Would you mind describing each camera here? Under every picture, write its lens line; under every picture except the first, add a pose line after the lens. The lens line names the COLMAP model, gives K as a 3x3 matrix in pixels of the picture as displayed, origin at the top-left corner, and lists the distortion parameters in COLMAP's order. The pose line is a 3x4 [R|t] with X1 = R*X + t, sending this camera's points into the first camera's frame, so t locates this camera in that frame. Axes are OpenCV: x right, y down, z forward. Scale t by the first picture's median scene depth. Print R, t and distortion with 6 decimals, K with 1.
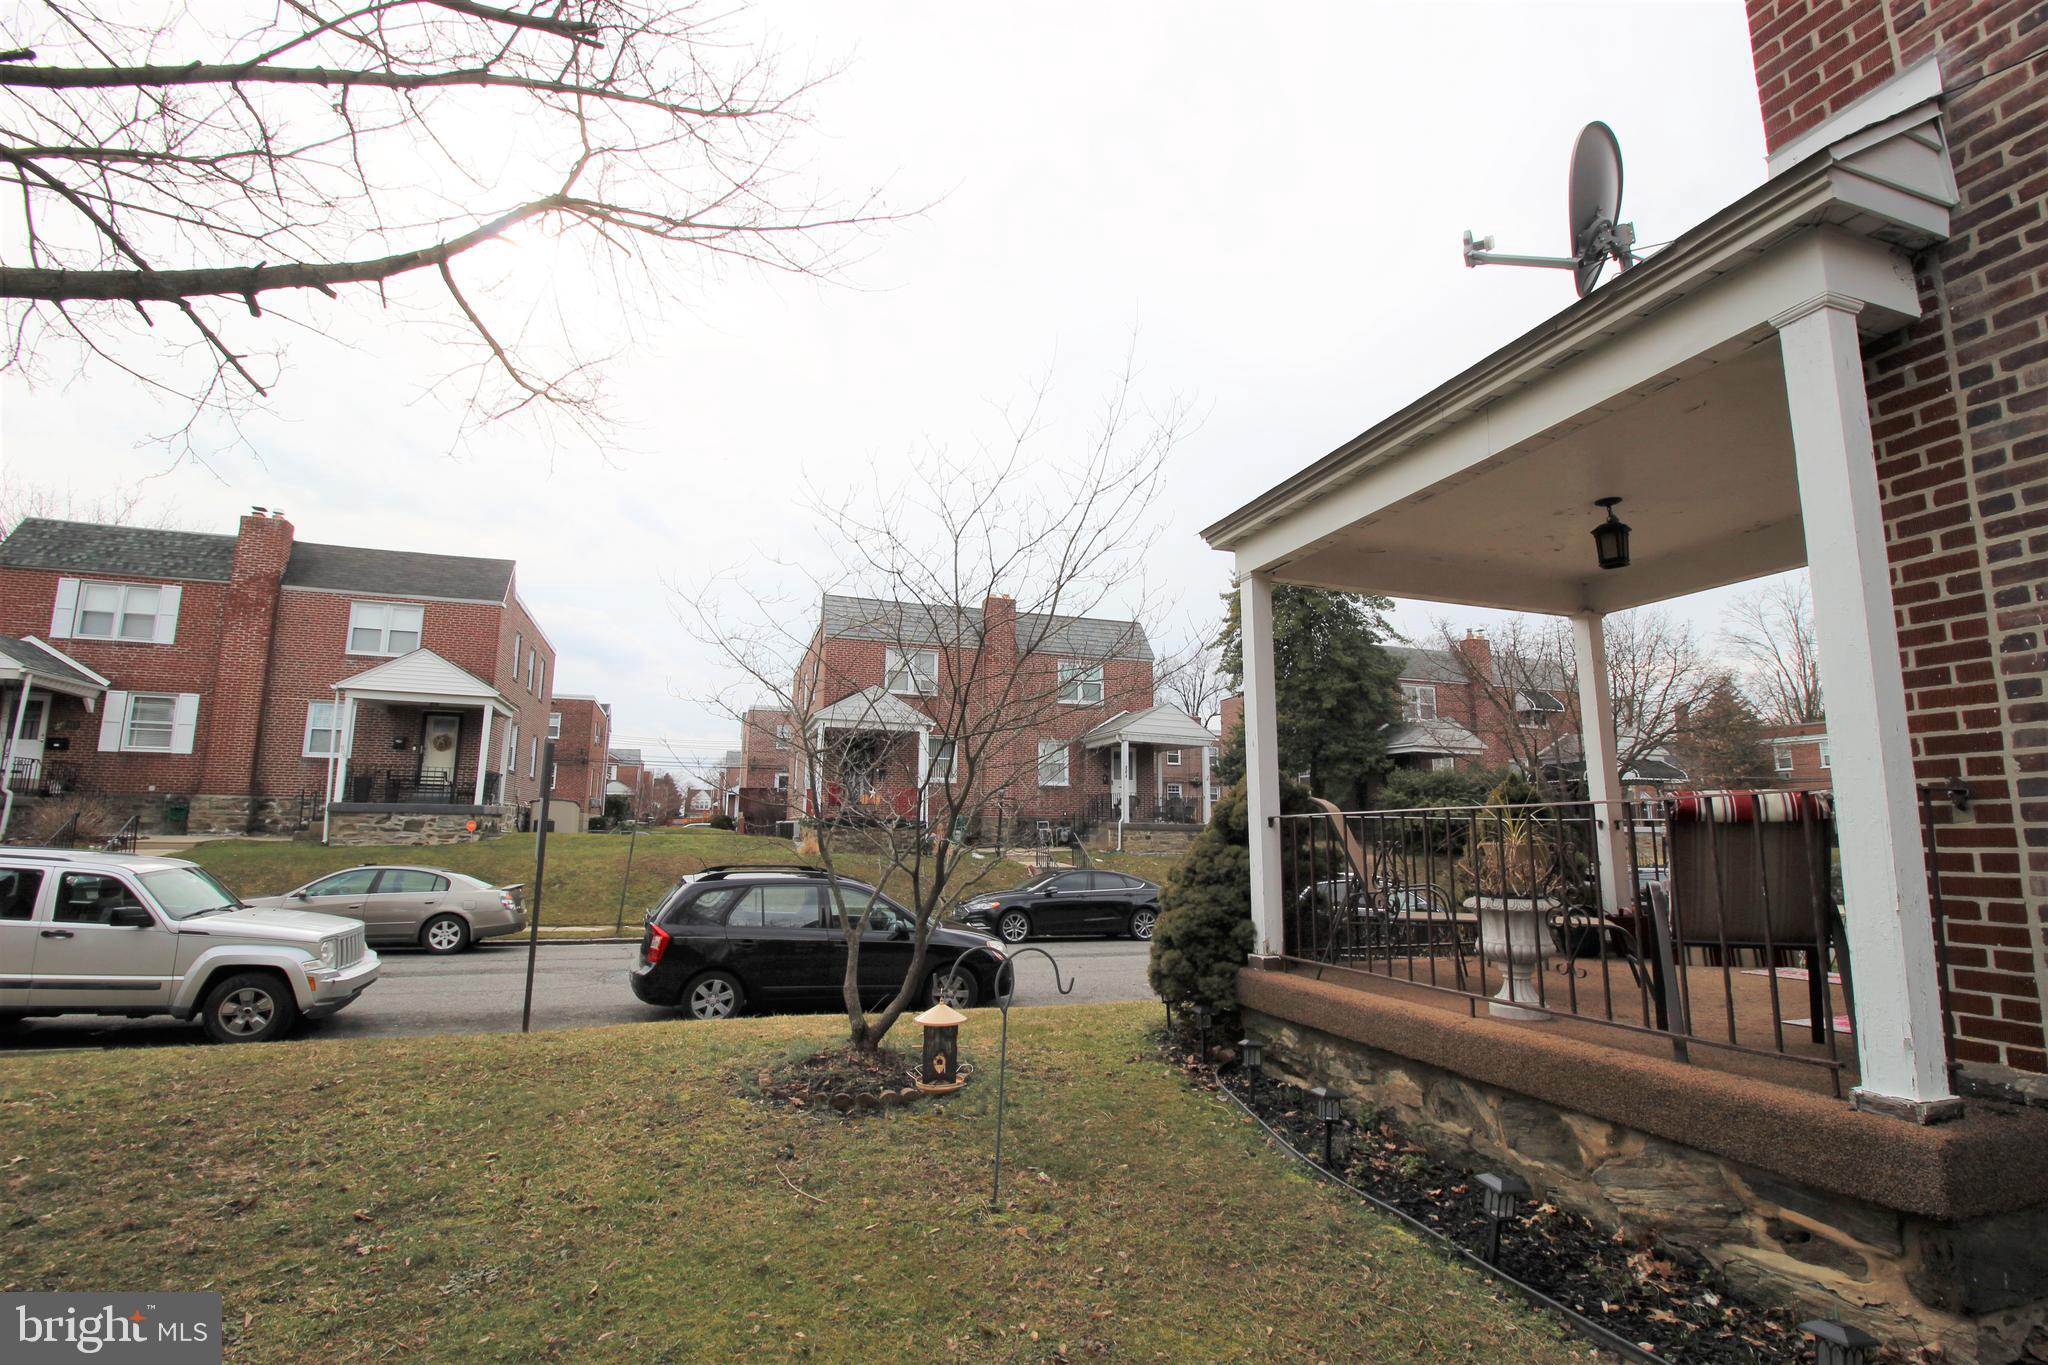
lens RADIAL K [[950.9, 0, 1031.6], [0, 950.9, 681.3], [0, 0, 1]] dist [0.001012, -0.012681]
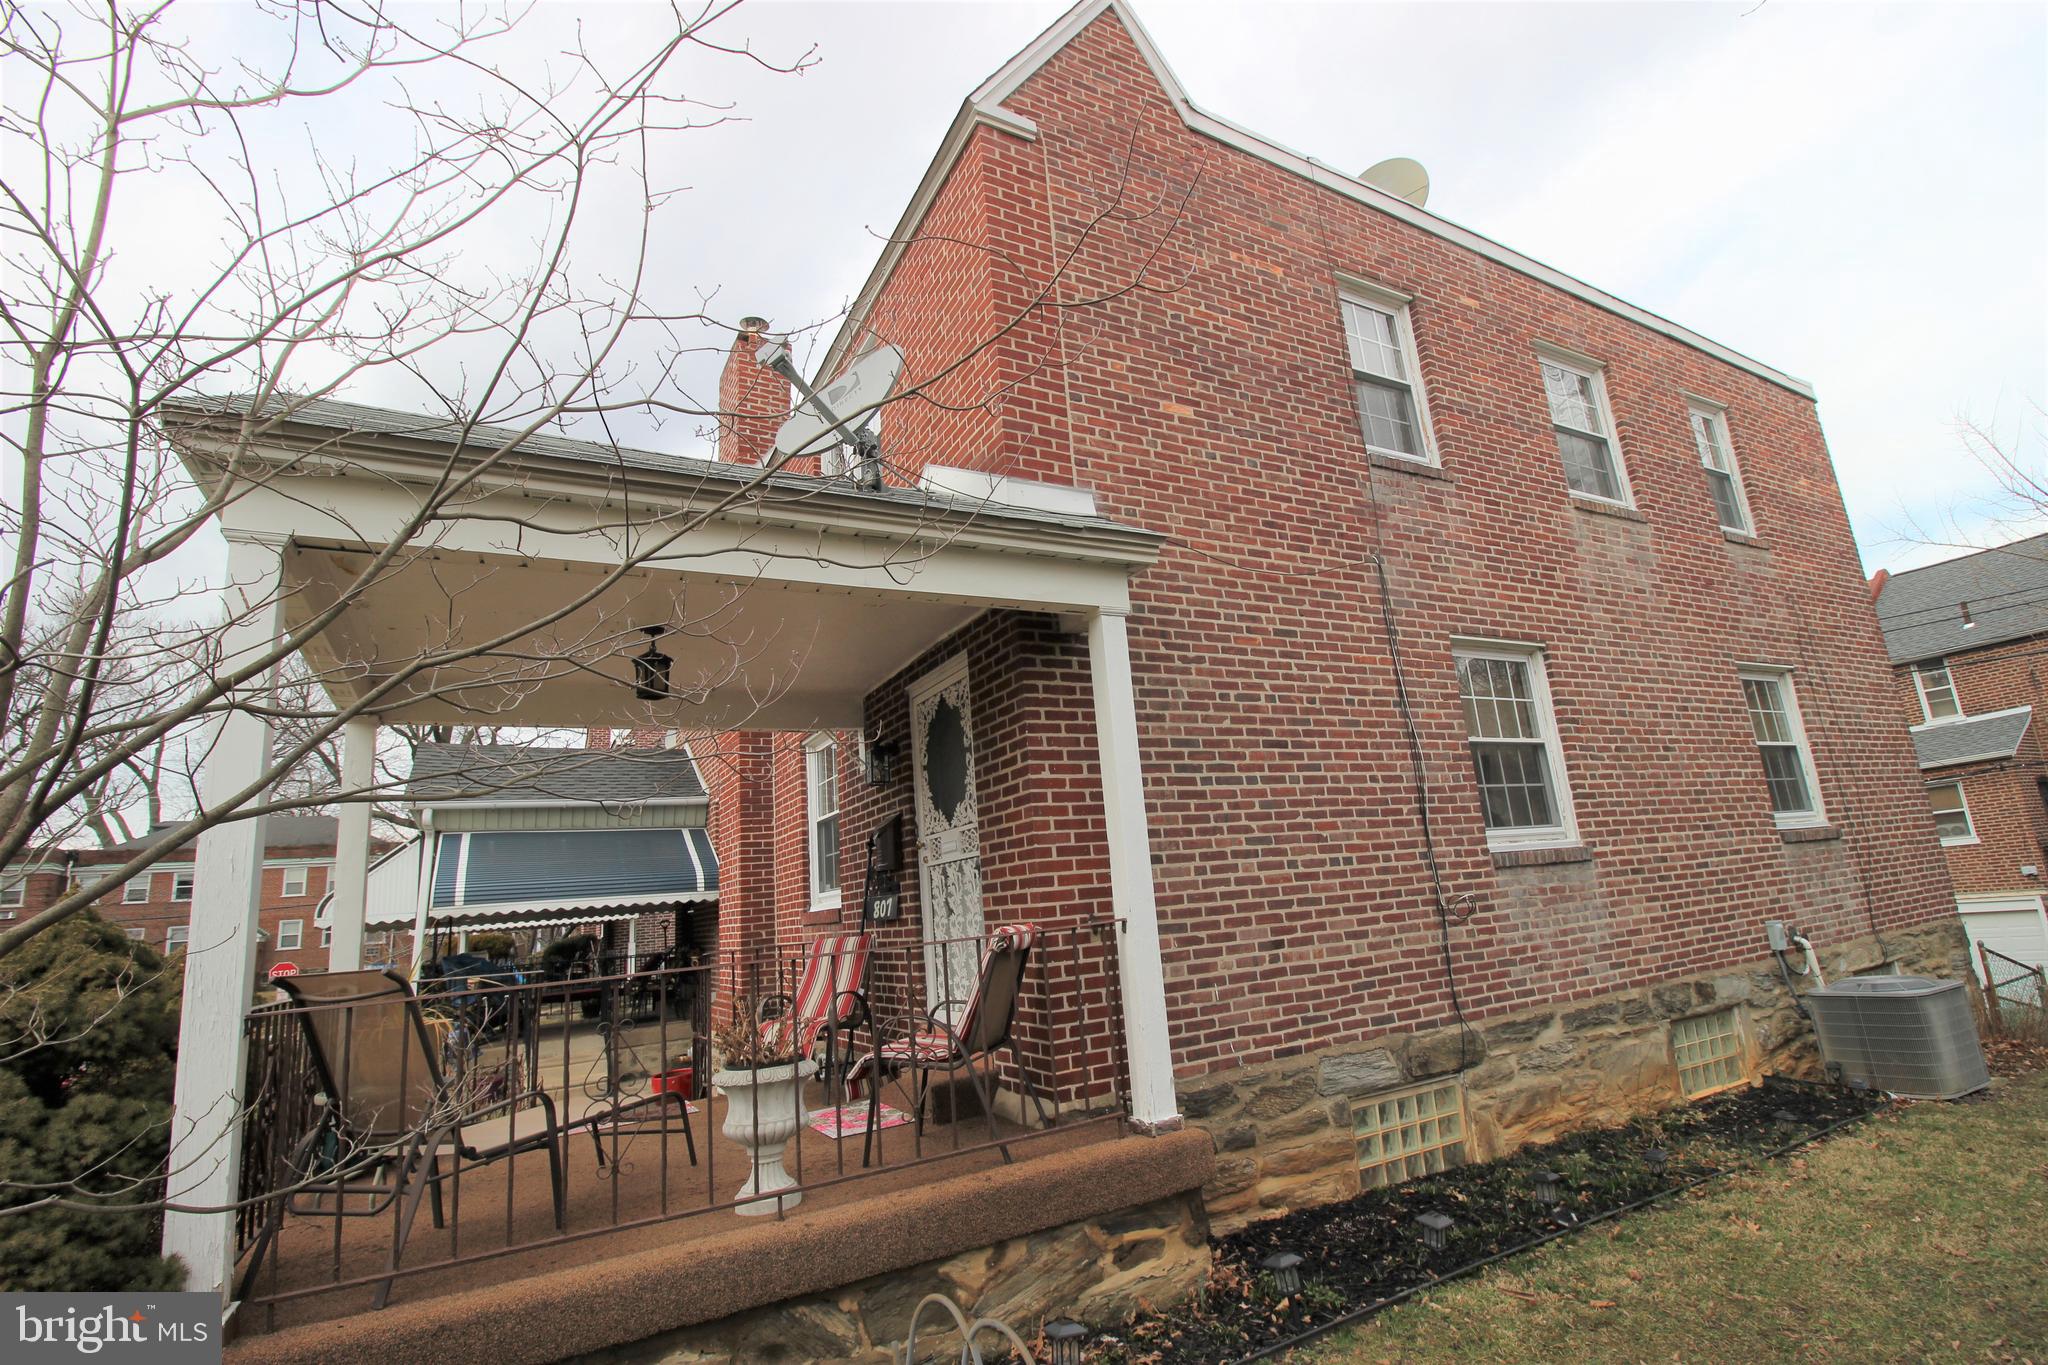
lens RADIAL K [[950.9, 0, 1049.5], [0, 950.9, 684.9], [0, 0, 1]] dist [0.001012, -0.012681]
pose [[-0.173255, 0.231189, 0.957358, -0.330916], [-0.074972, 0.966142, -0.246878, 0.063921], [-0.982019, -0.114548, -0.150057, 0.666563]]
